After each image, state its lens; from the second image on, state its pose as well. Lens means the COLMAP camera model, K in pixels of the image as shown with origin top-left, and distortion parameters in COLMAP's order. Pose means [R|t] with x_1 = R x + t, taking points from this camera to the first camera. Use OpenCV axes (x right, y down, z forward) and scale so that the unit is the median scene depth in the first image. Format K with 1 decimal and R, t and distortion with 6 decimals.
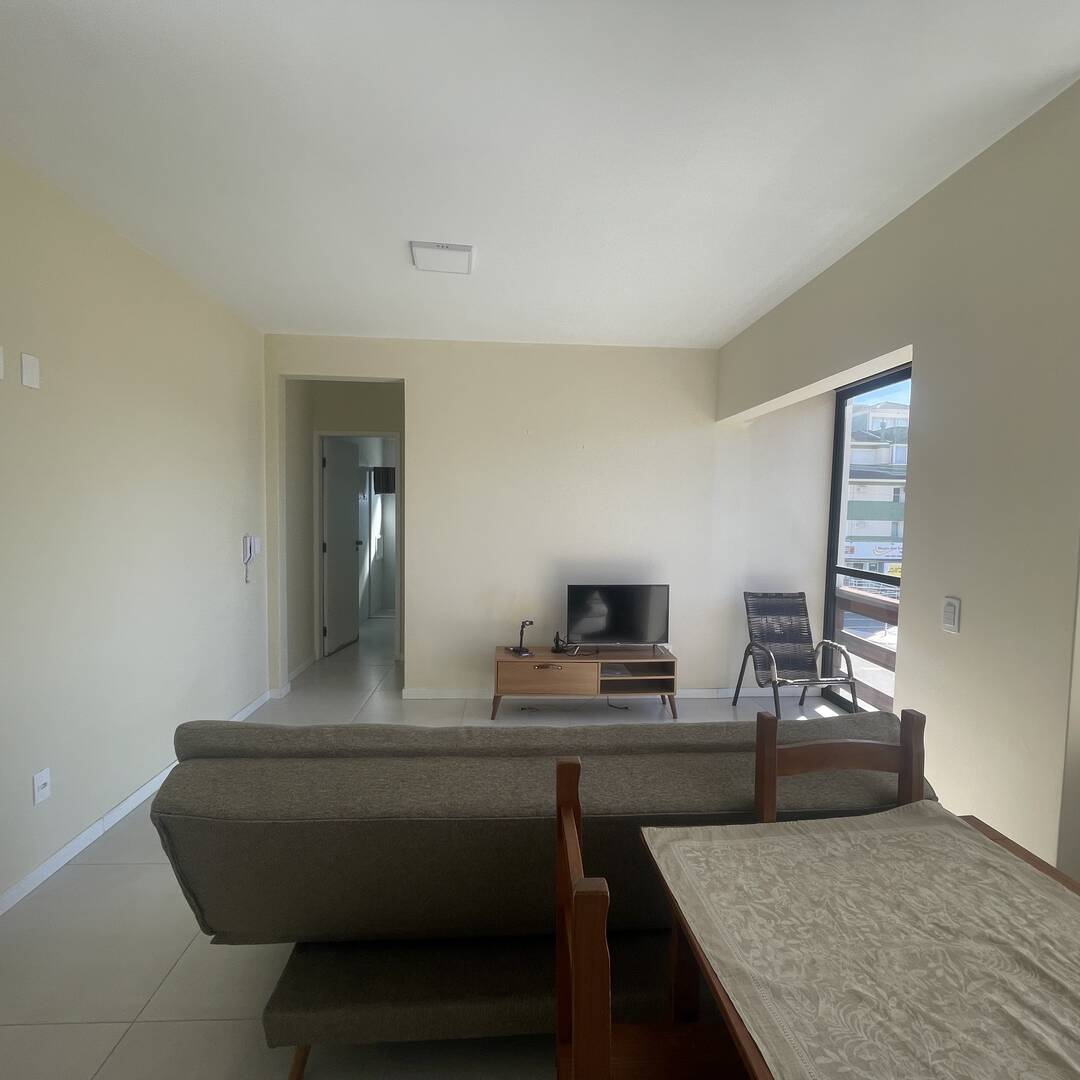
lens RADIAL K [[581.0, 0, 538.0], [0, 581.0, 540.9], [0, 0, 1]] dist [0.002162, -0.002879]
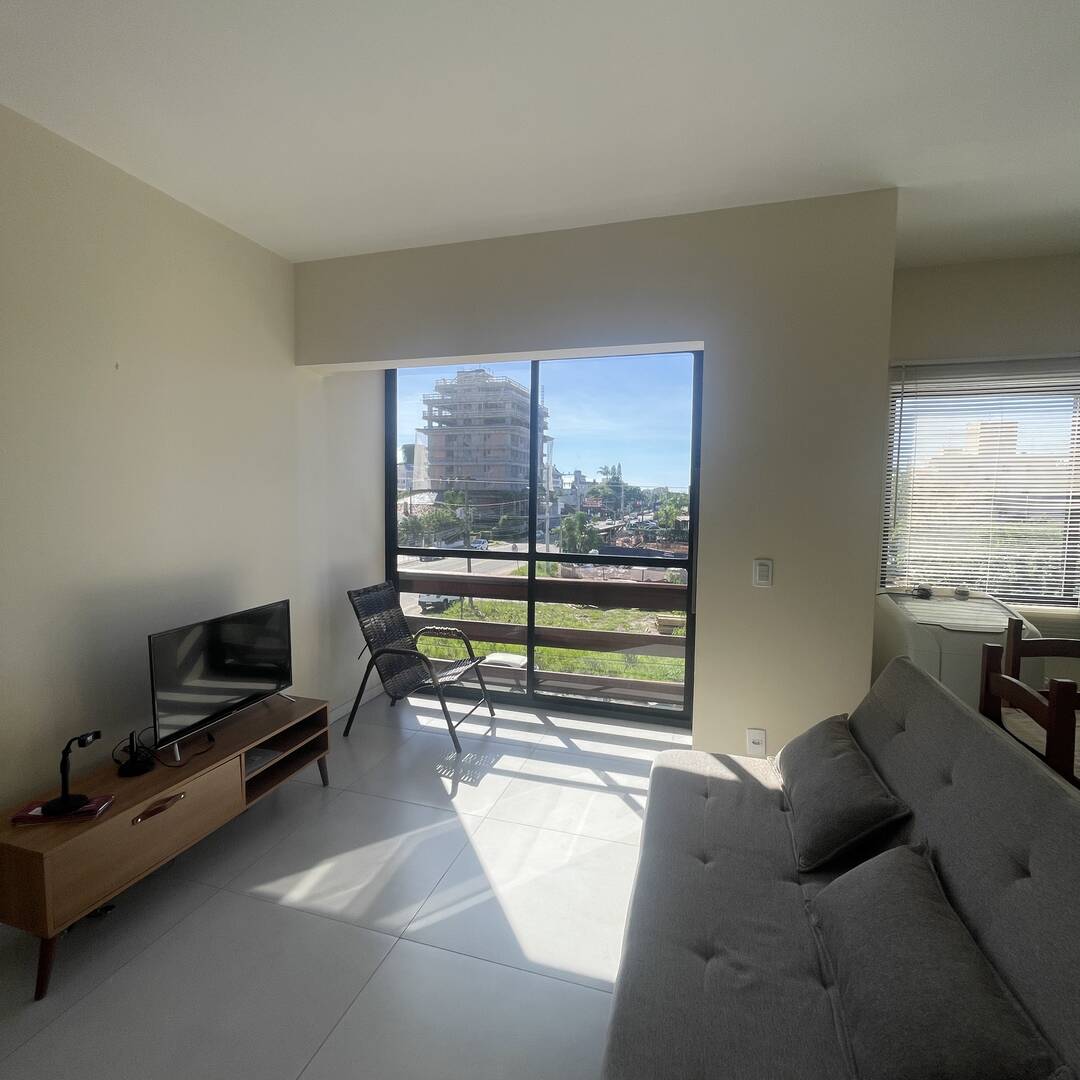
lens RADIAL K [[581.0, 0, 537.9], [0, 581.0, 538.6], [0, 0, 1]] dist [0.002162, -0.002879]
pose [[0.347340, -0.085750, 0.933811, -0.313167], [0.050238, 0.996082, 0.072781, -0.030901], [-0.936393, 0.021633, 0.350287, 0.515019]]
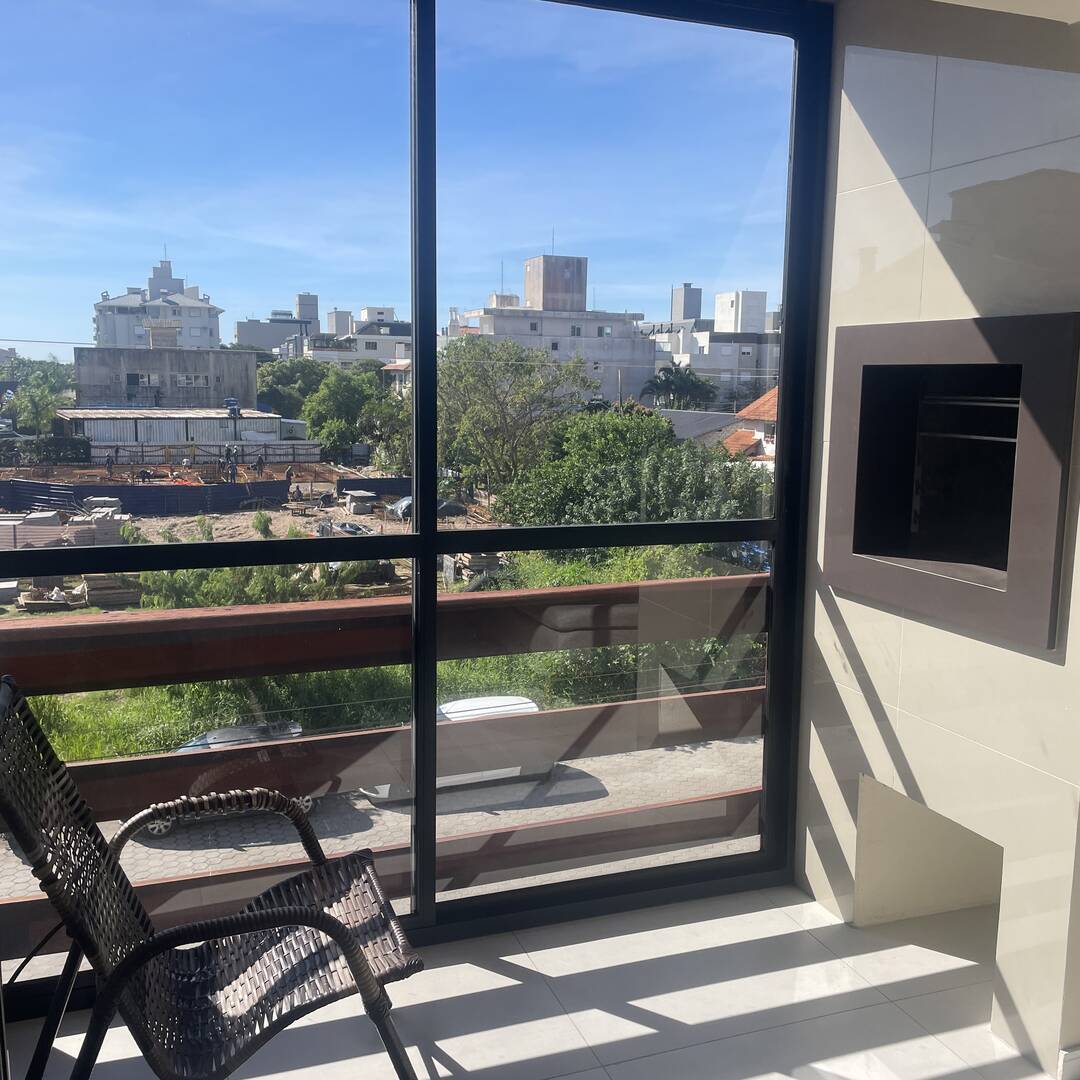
lens RADIAL K [[1082.2, 0, 542.5], [0, 1082.2, 540.2], [0, 0, 1]] dist [0.021502, 0.000000]
pose [[-0.294679, -0.165581, 0.941141, -0.051101], [0.037695, 0.982093, 0.184589, -0.050797], [-0.954852, 0.089871, -0.283161, 0.977855]]
